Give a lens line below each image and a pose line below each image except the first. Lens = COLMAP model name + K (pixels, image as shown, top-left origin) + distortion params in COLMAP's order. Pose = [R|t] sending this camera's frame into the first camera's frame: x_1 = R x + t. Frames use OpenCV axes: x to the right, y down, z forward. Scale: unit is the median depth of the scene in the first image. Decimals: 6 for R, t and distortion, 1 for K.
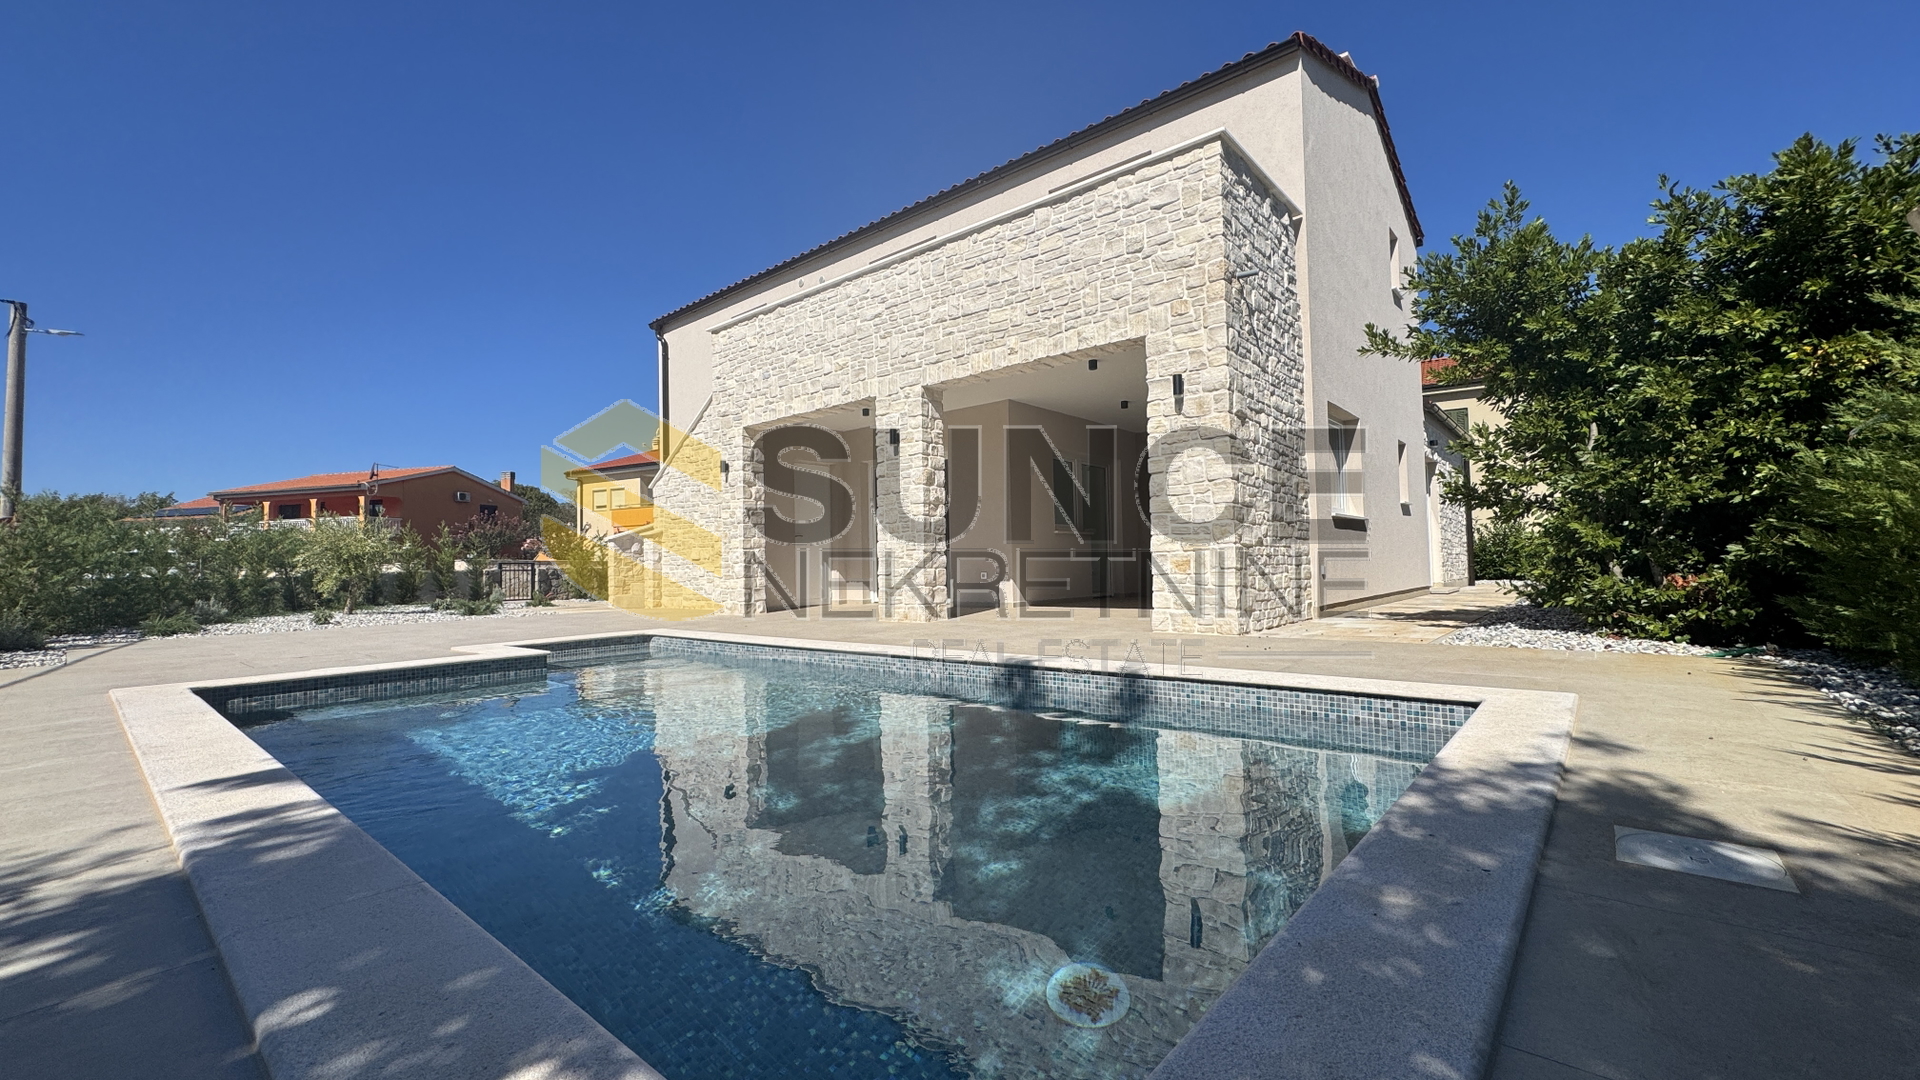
lens RADIAL K [[764.8, 0, 962.3], [0, 764.8, 537.2], [0, 0, 1]] dist [-0.001228, 0.000704]
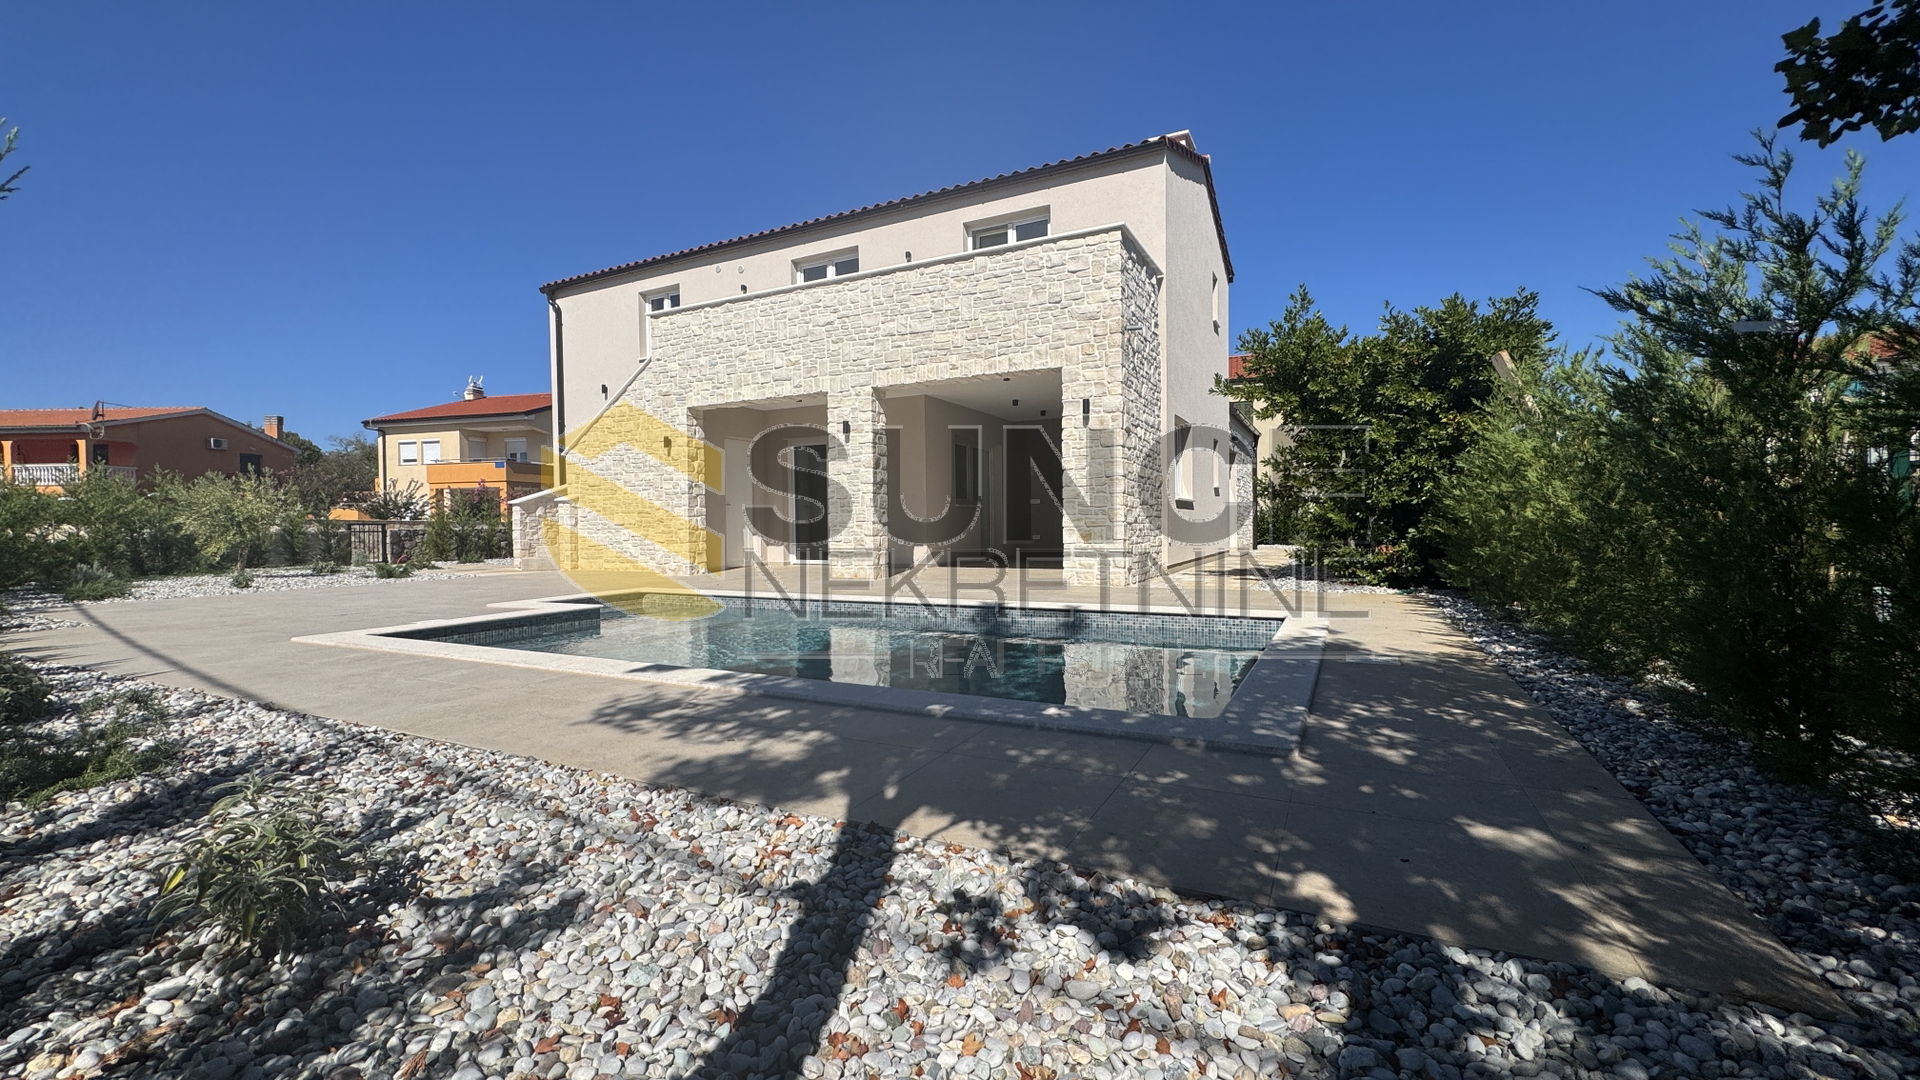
lens RADIAL K [[764.8, 0, 960.0], [0, 764.8, 540.2], [0, 0, 1]] dist [-0.001228, 0.000704]
pose [[0.973144, 0.003695, 0.230169, -0.219217], [-0.016492, 0.998421, 0.053699, -0.024085], [-0.229607, -0.056053, 0.971668, -0.258331]]
